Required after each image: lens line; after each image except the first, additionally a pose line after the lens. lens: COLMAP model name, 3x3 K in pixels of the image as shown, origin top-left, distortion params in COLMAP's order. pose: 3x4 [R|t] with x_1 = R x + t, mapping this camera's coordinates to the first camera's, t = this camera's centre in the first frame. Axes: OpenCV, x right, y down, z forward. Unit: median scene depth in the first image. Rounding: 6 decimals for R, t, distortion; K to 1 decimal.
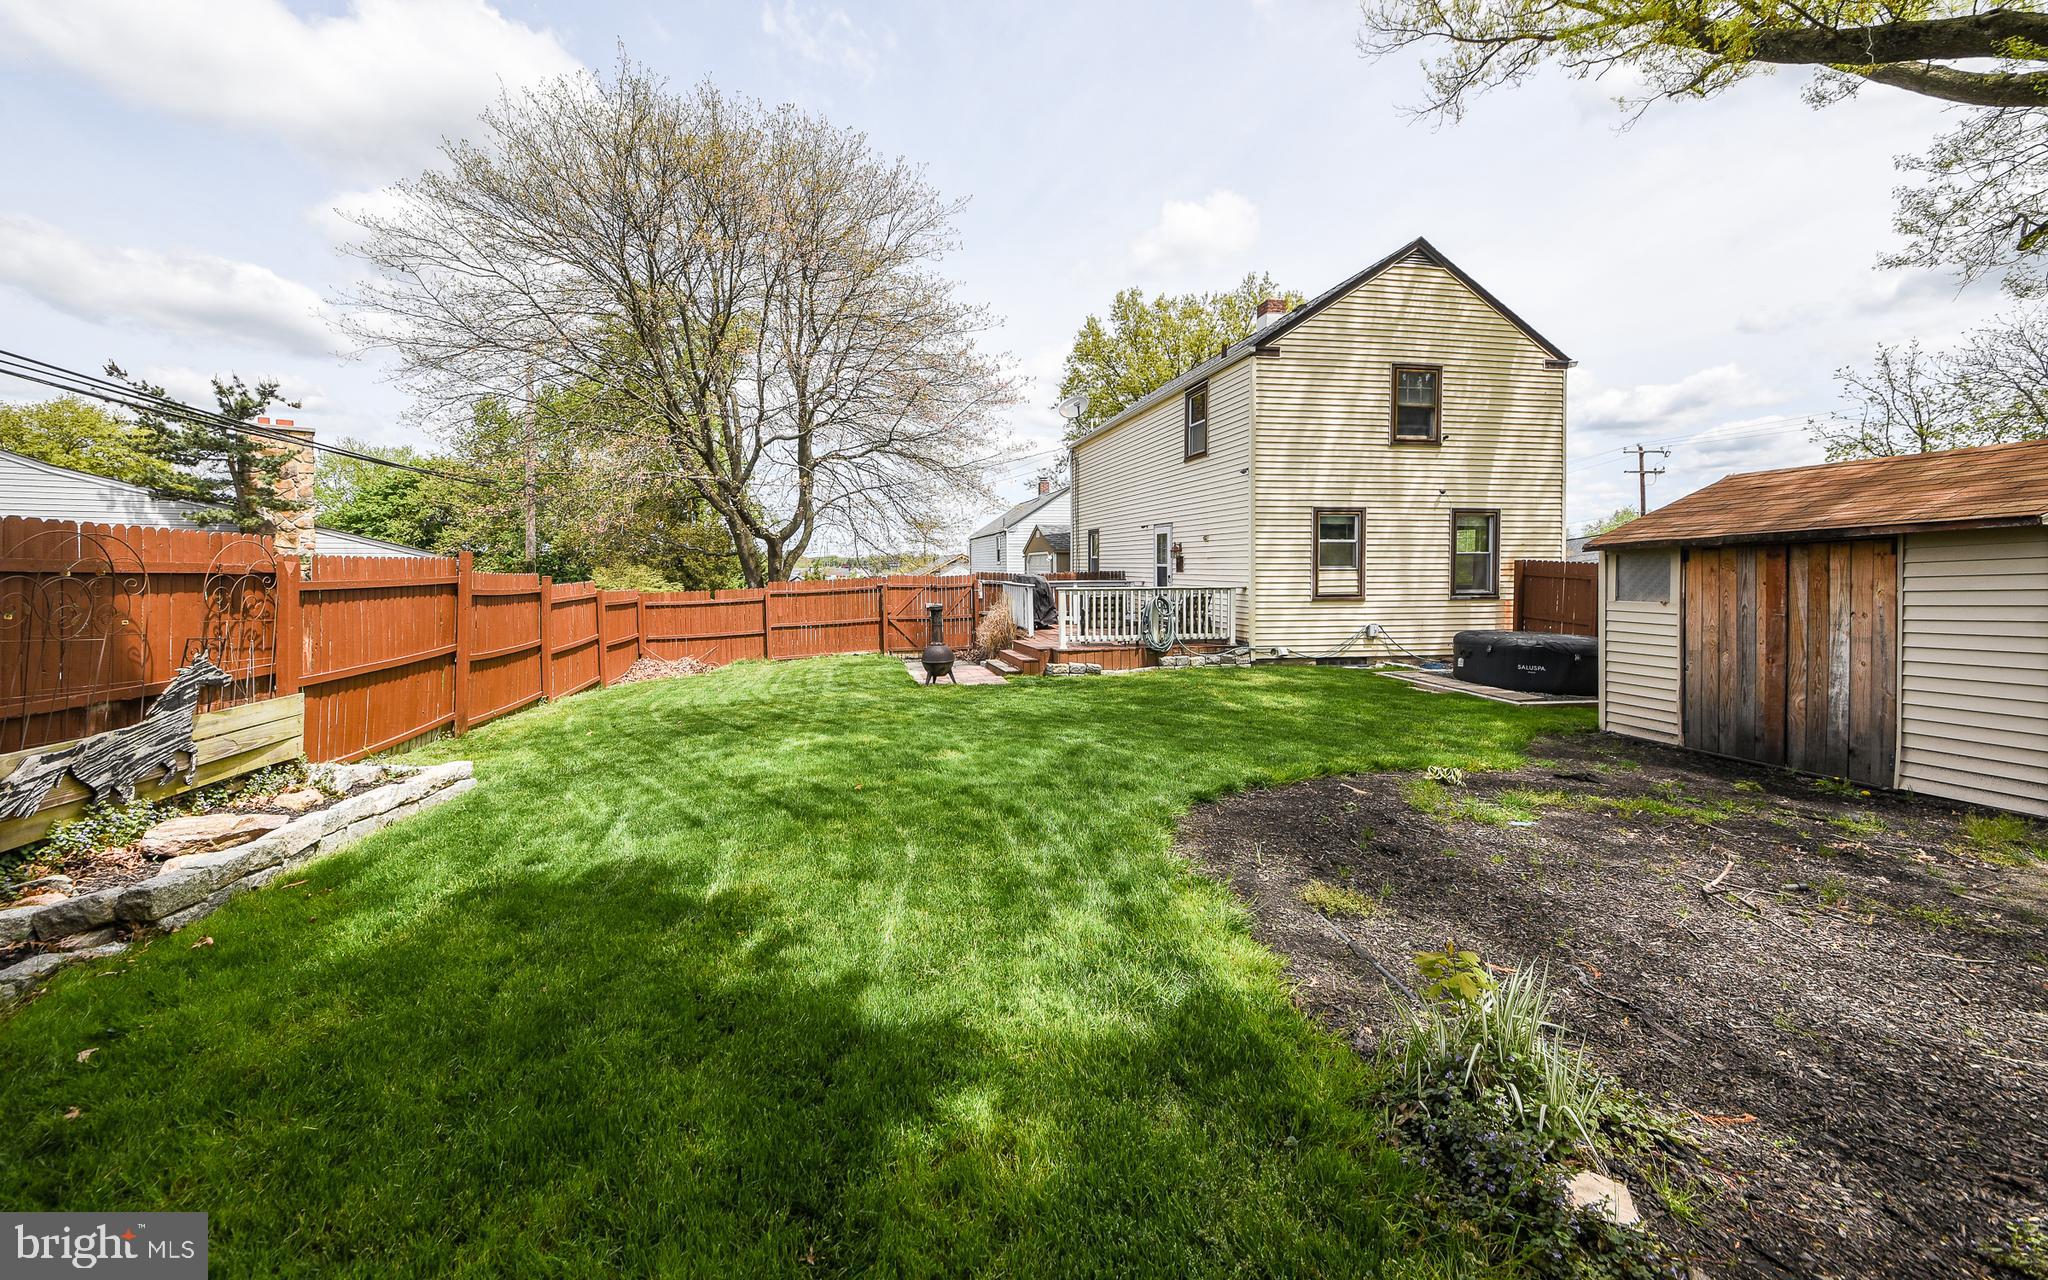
lens RADIAL K [[743.6, 0, 1010.5], [0, 743.6, 563.1], [0, 0, 1]] dist [0.017410, -0.009208]
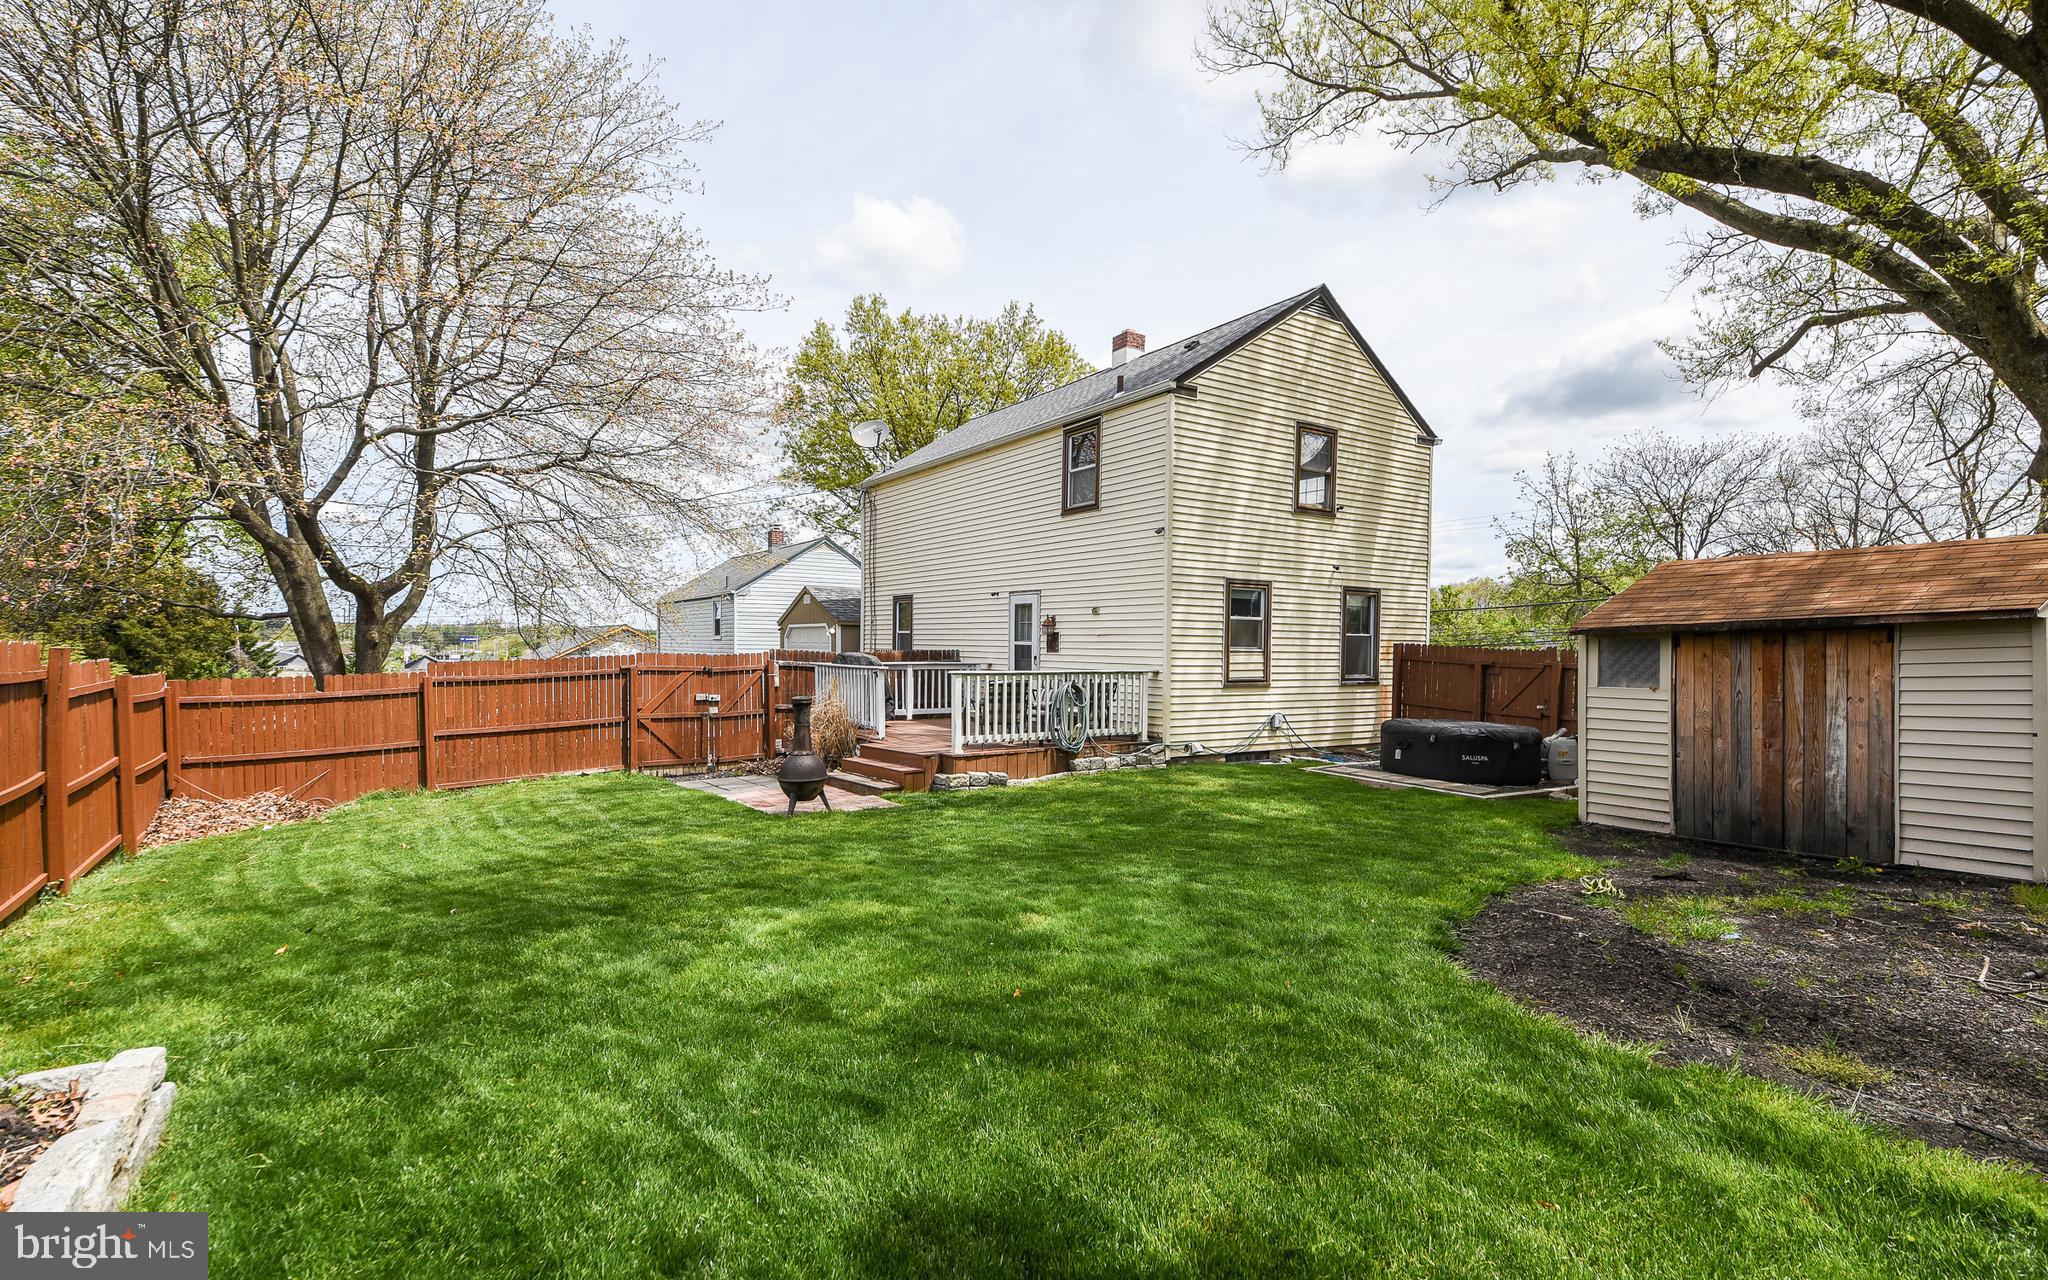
lens RADIAL K [[910.1, 0, 1049.0], [0, 910.1, 637.2], [0, 0, 1]] dist [0.071012, -0.047587]
pose [[0.919025, 0.016363, 0.393860, -0.196057], [-0.014611, 0.999866, -0.007447, 0.003721], [-0.393929, 0.001089, 0.919140, 0.114277]]
